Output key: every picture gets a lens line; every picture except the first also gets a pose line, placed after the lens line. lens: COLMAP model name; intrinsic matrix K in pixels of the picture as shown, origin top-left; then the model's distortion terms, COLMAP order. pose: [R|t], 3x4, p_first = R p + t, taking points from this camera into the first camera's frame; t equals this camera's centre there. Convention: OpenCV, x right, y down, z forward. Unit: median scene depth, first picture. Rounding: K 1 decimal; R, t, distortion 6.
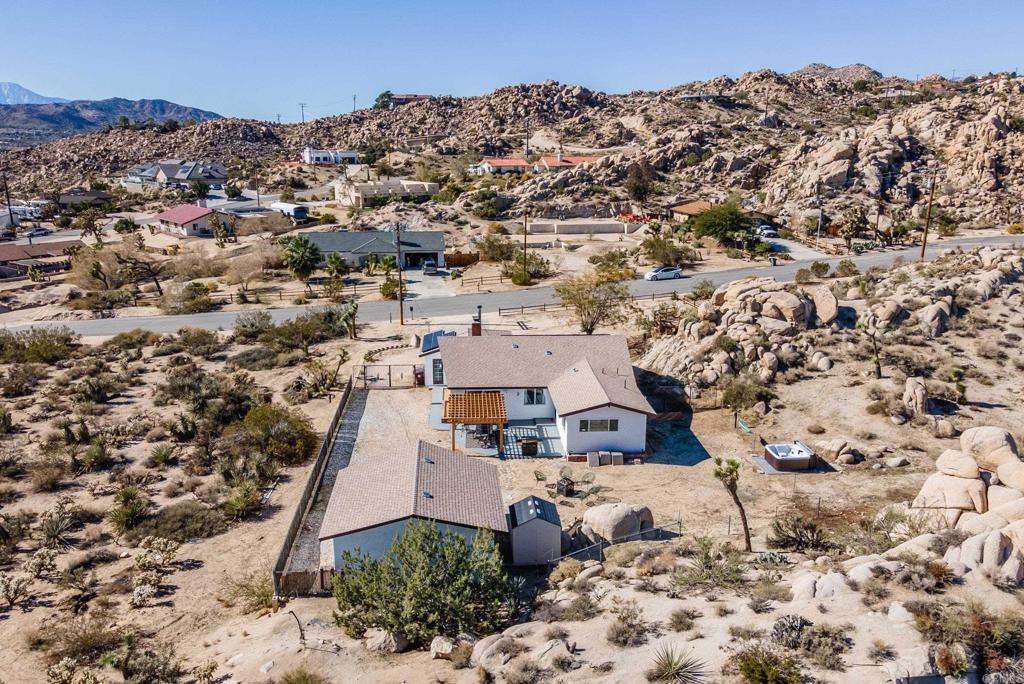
lens RADIAL K [[758.9, 0, 506.0], [0, 758.9, 344.2], [0, 0, 1]] dist [0.012906, 0.047224]
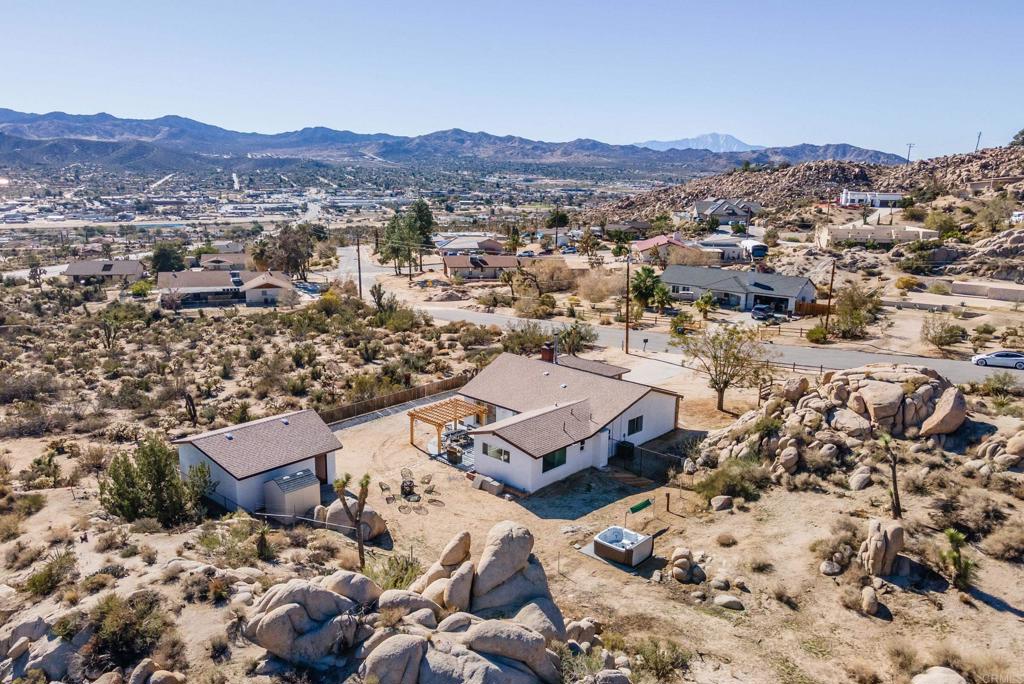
lens RADIAL K [[737.6, 0, 512.0], [0, 737.6, 342.0], [0, 0, 1]] dist [0.009898, 0.005832]
pose [[0.683780, 0.167895, -0.710110, 0.258954], [-0.201542, 0.978768, 0.037346, -0.025475], [0.701303, 0.117581, 0.703100, 0.091907]]
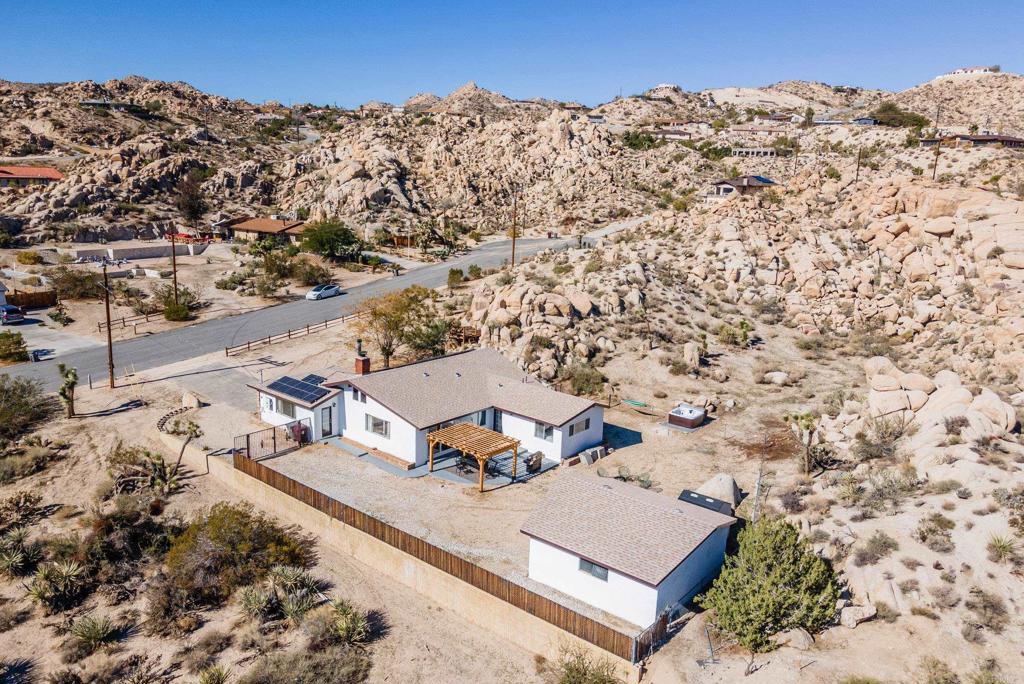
lens RADIAL K [[758.9, 0, 506.0], [0, 758.9, 344.2], [0, 0, 1]] dist [0.012906, 0.047224]
pose [[0.699386, -0.143529, 0.700184, -0.211352], [0.156876, 0.986568, 0.045536, -0.022771], [-0.697315, 0.077995, 0.712509, 0.095165]]
